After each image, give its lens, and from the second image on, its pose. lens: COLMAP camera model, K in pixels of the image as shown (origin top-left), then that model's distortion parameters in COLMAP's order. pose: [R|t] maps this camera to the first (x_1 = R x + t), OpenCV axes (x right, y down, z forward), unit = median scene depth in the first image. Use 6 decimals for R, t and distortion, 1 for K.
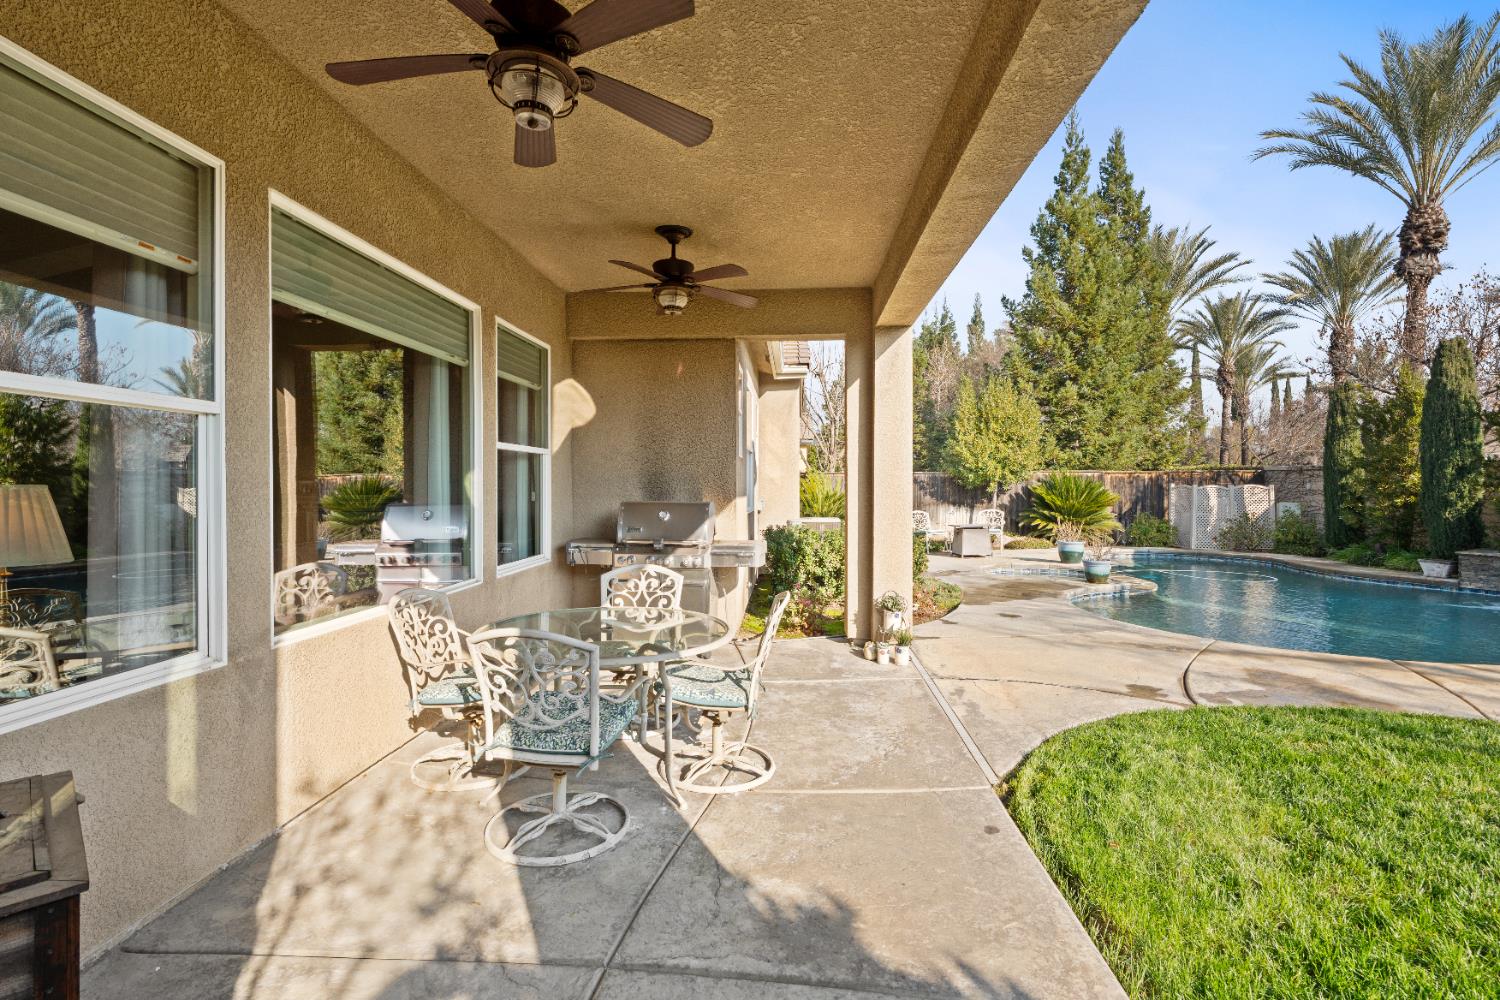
lens RADIAL K [[682.8, 0, 761.4], [0, 682.8, 491.9], [0, 0, 1]] dist [-0.003282, 0.001204]
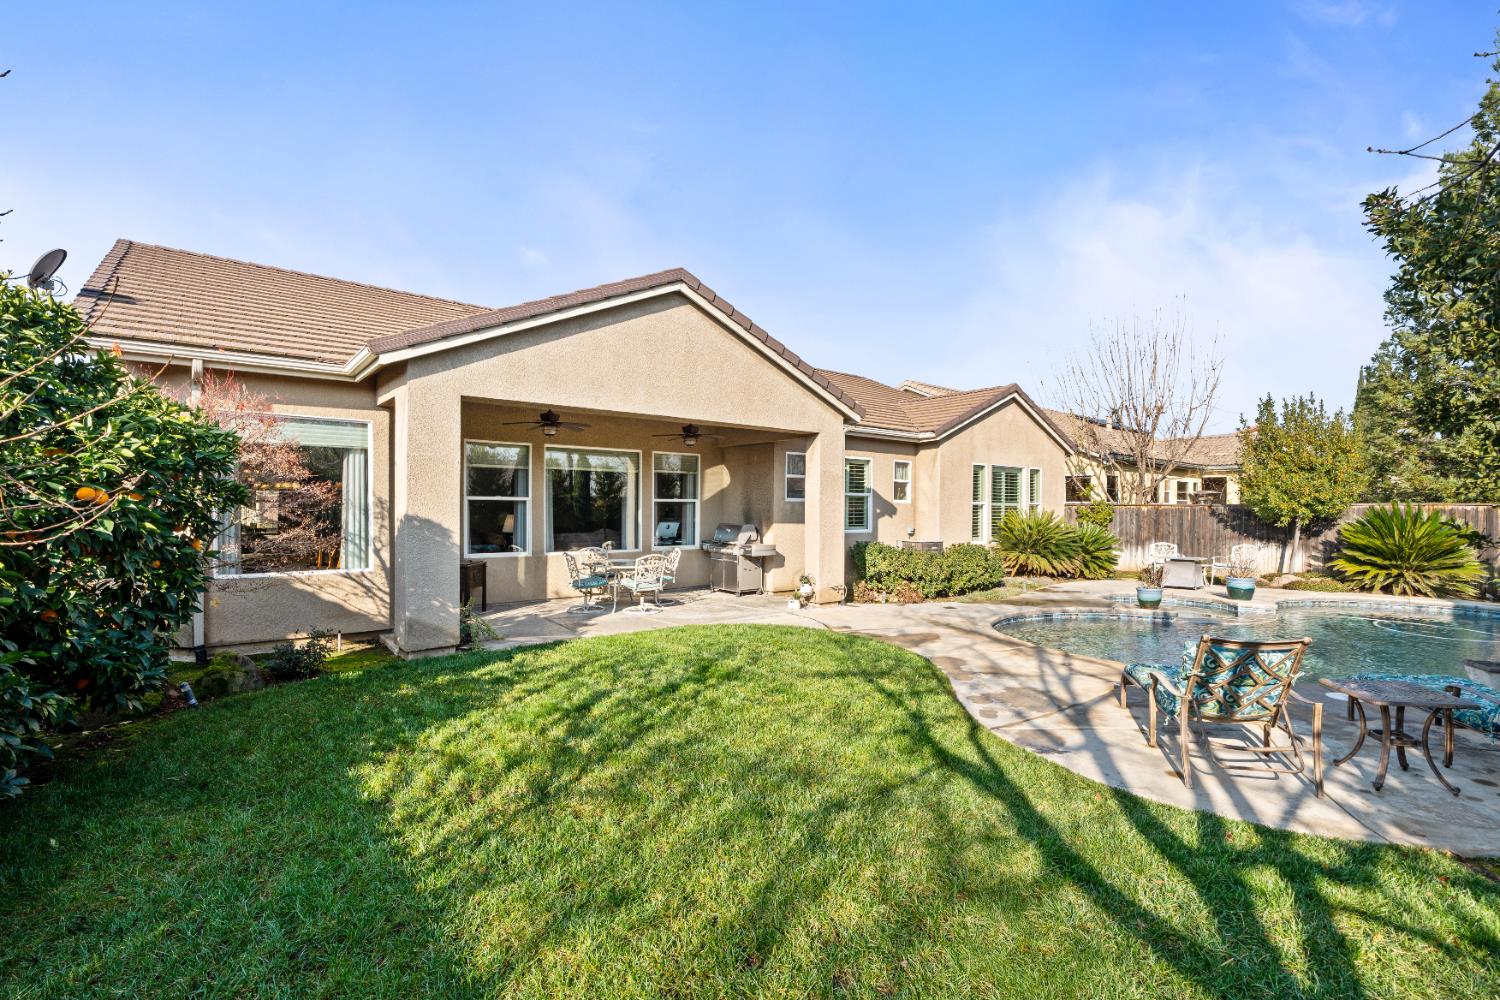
lens RADIAL K [[682.8, 0, 755.7], [0, 682.8, 517.2], [0, 0, 1]] dist [-0.003282, 0.001204]
pose [[0.662976, 0.017705, -0.748431, 0.581776], [-0.015986, 0.999827, 0.009491, -0.010498], [0.748470, 0.005672, 0.663144, -0.142184]]
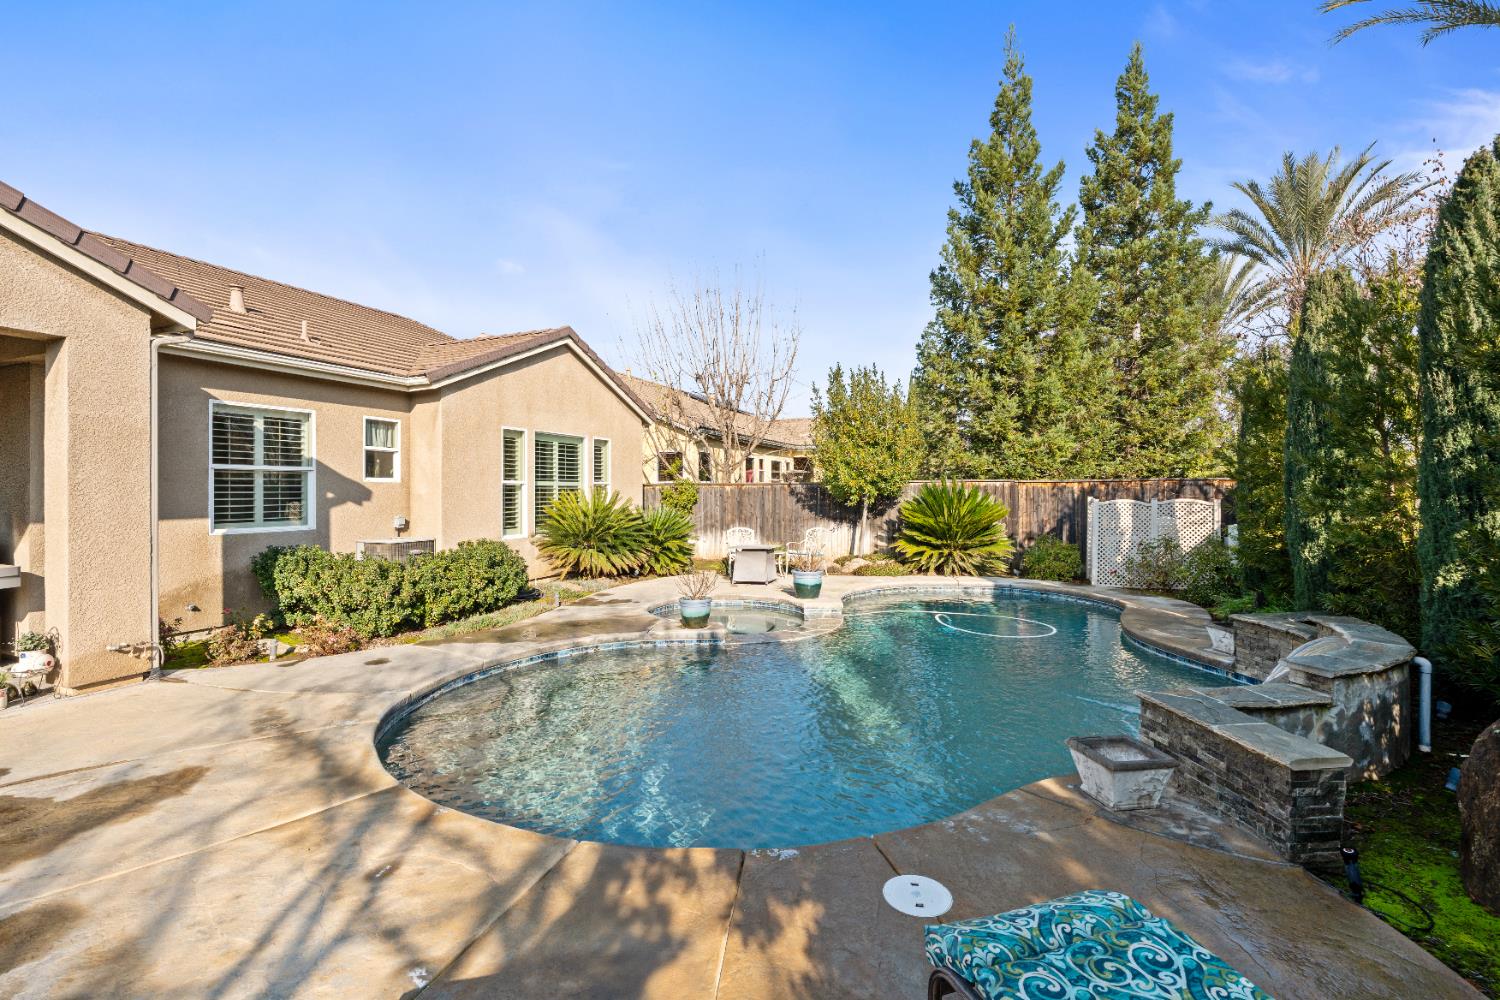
lens RADIAL K [[682.8, 0, 756.0], [0, 682.8, 490.9], [0, 0, 1]] dist [-0.003282, 0.001204]
pose [[0.941201, -0.000528, -0.337846, 0.538009], [-0.002115, 0.999970, -0.007454, -0.012798], [0.337840, 0.007730, 0.941172, 0.172320]]
